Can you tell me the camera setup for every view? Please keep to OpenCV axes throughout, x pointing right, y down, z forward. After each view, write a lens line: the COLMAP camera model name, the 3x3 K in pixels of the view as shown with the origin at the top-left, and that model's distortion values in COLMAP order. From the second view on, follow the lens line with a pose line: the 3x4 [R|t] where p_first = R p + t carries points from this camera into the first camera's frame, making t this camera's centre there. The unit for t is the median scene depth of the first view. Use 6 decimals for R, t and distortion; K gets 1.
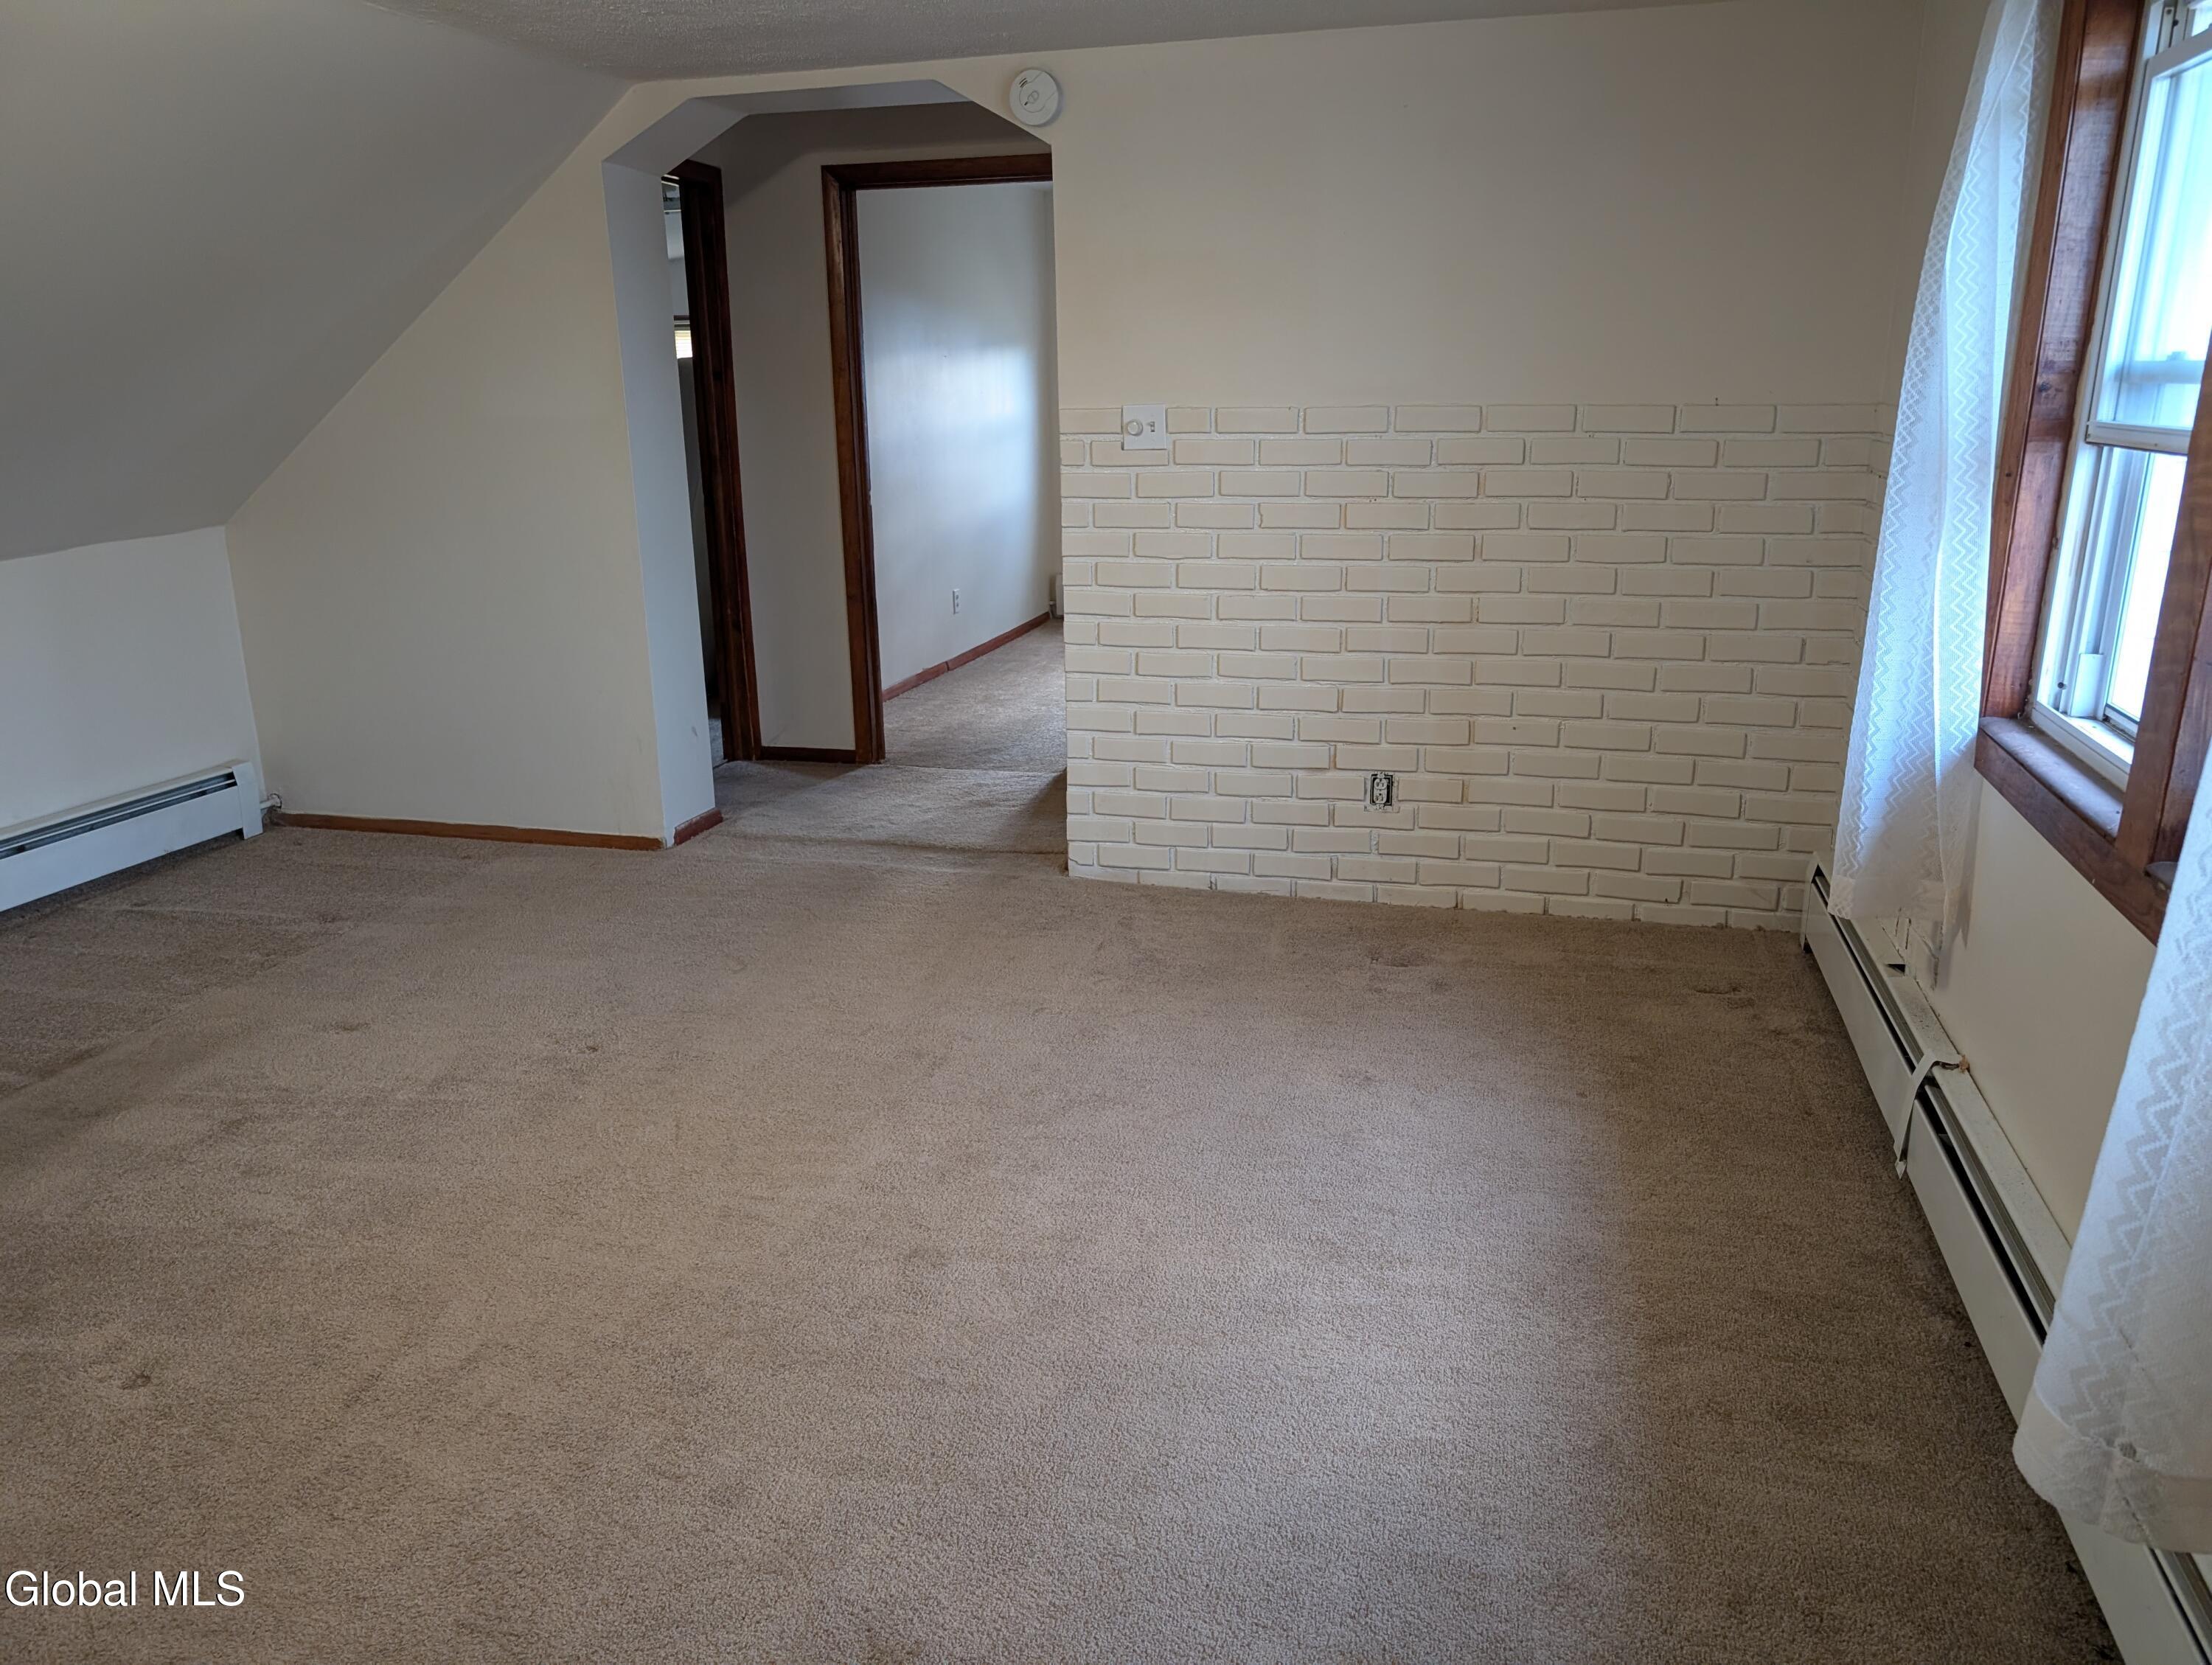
lens RADIAL K [[1592.5, 0, 1112.2], [0, 1592.5, 804.0], [0, 0, 1]] dist [0.035915, -0.048671]
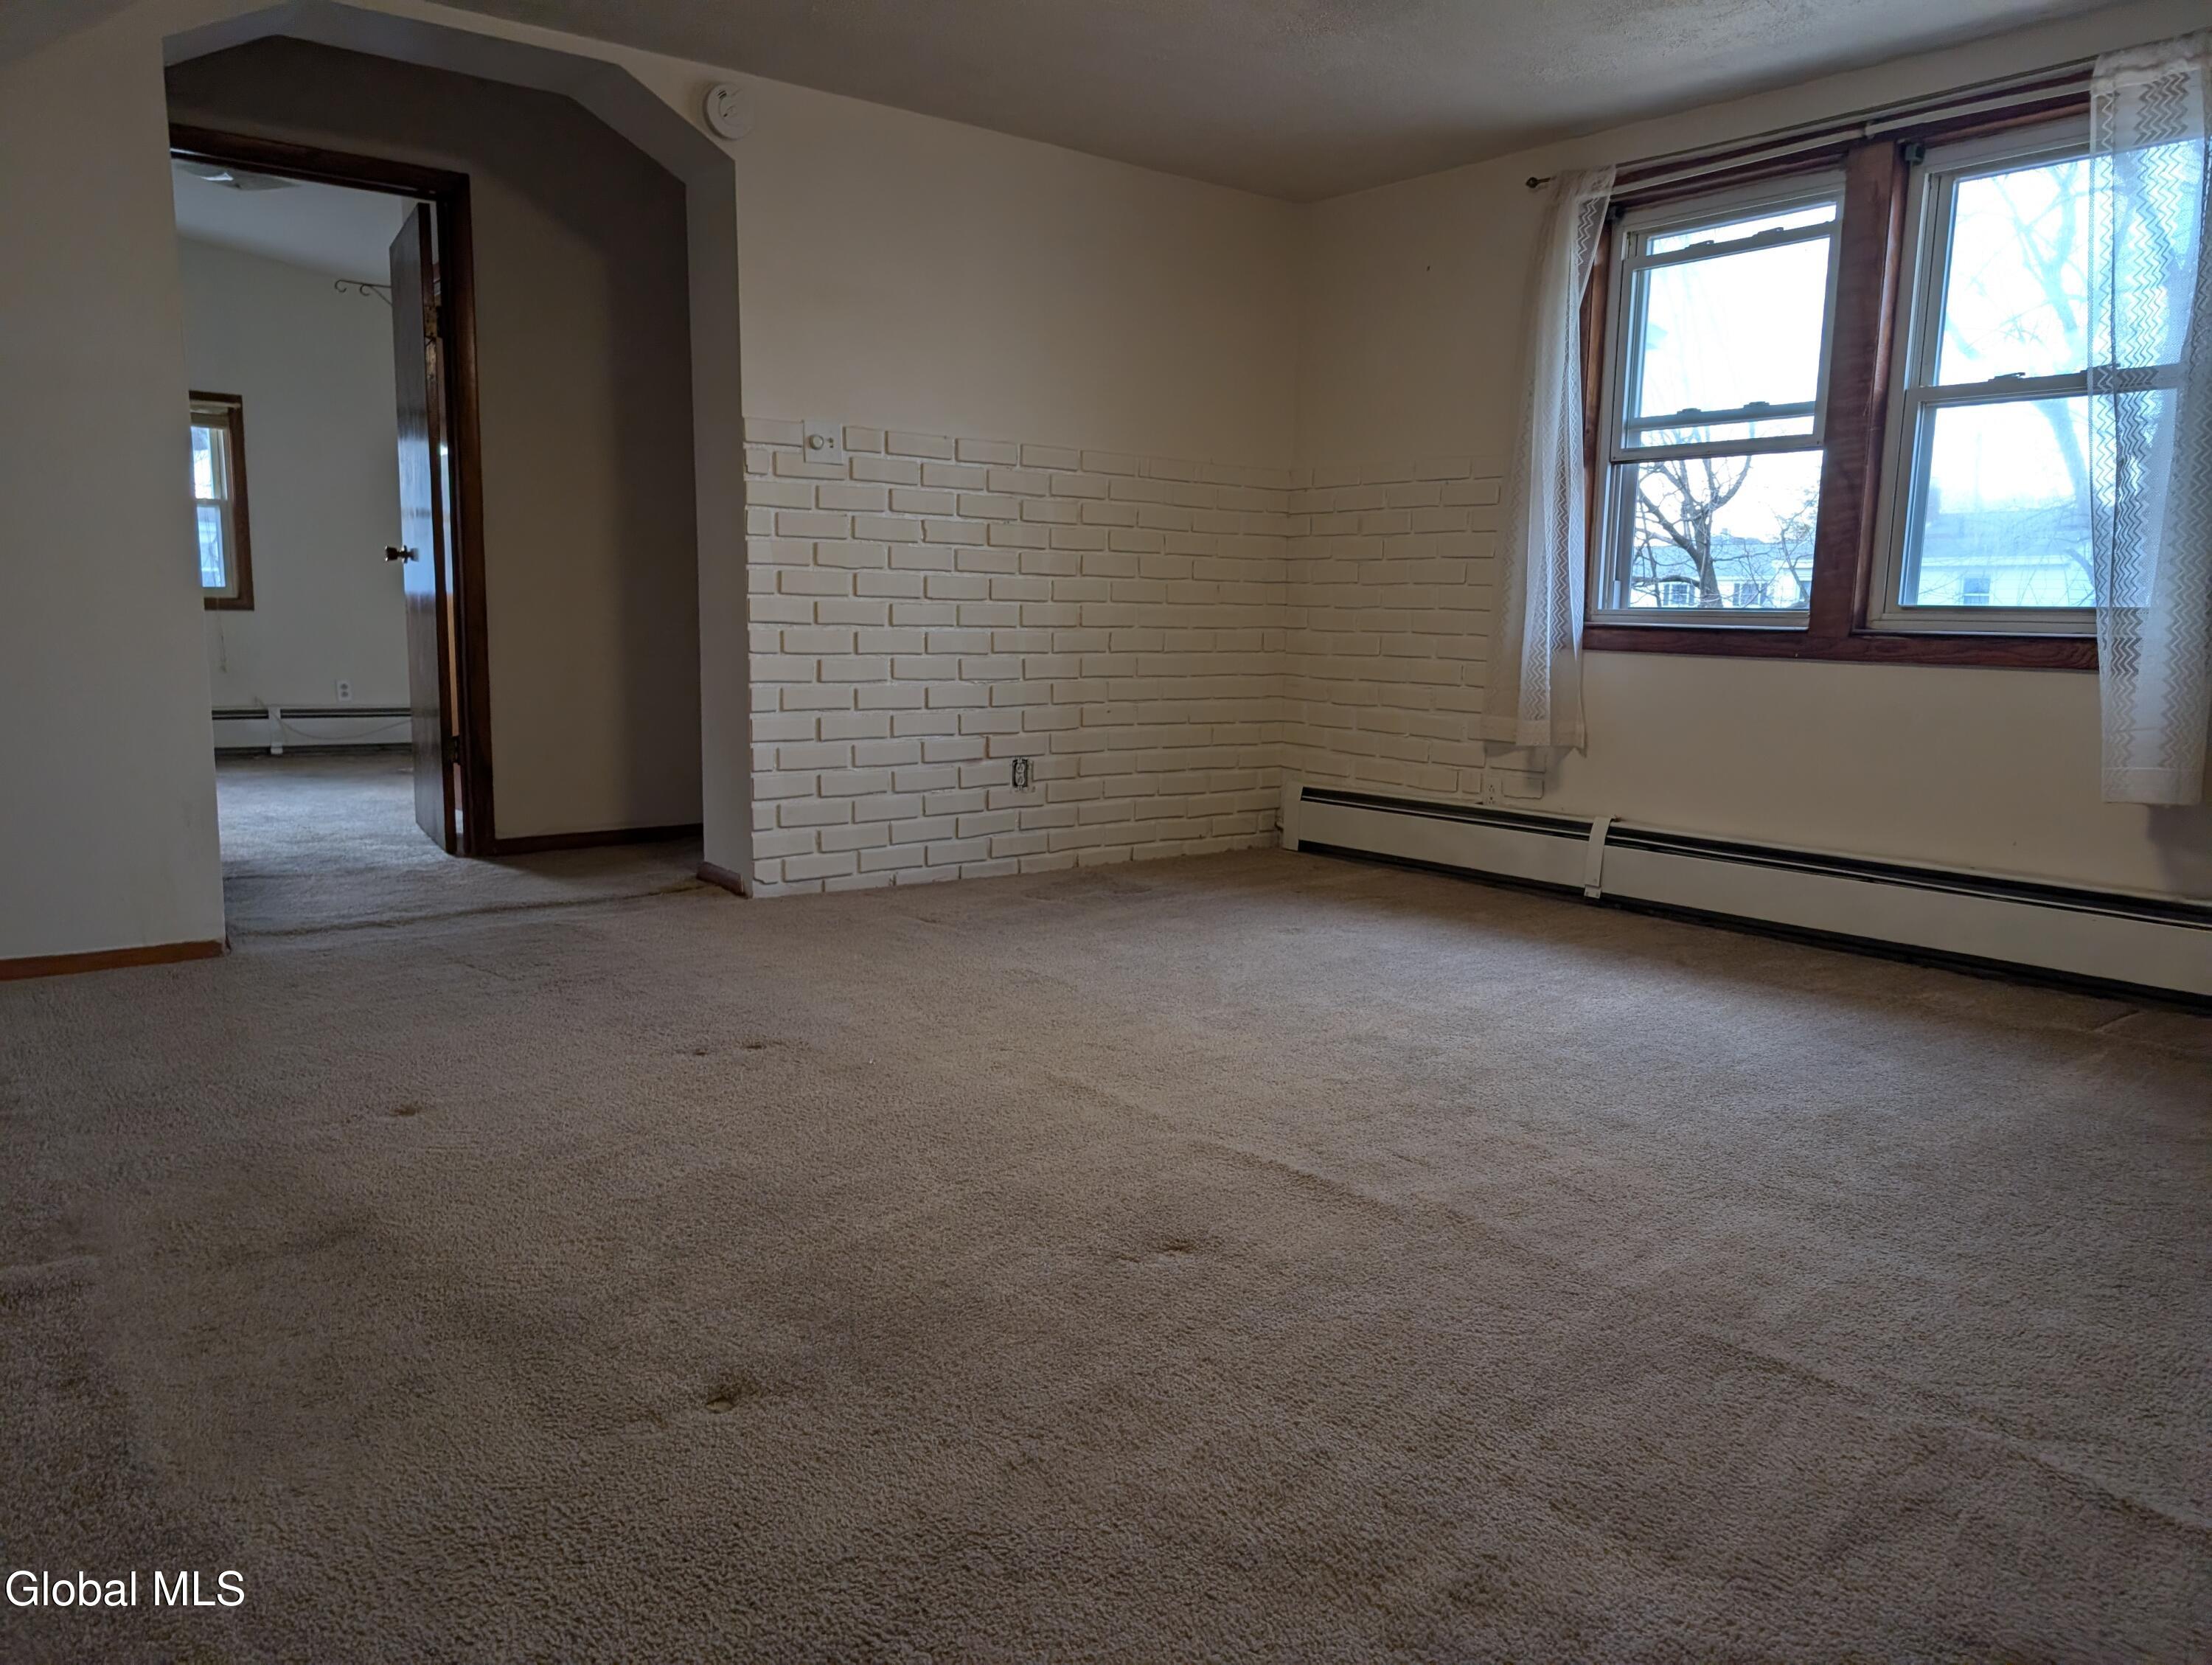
lens RADIAL K [[1591.3, 0, 1136.4], [0, 1591.3, 835.6], [0, 0, 1]] dist [0.036308, -0.040899]
pose [[0.586747, -0.086218, 0.805168, -0.717407], [0.184927, 0.982307, -0.029575, 0.085689], [-0.788372, 0.166250, 0.592309, 0.256254]]
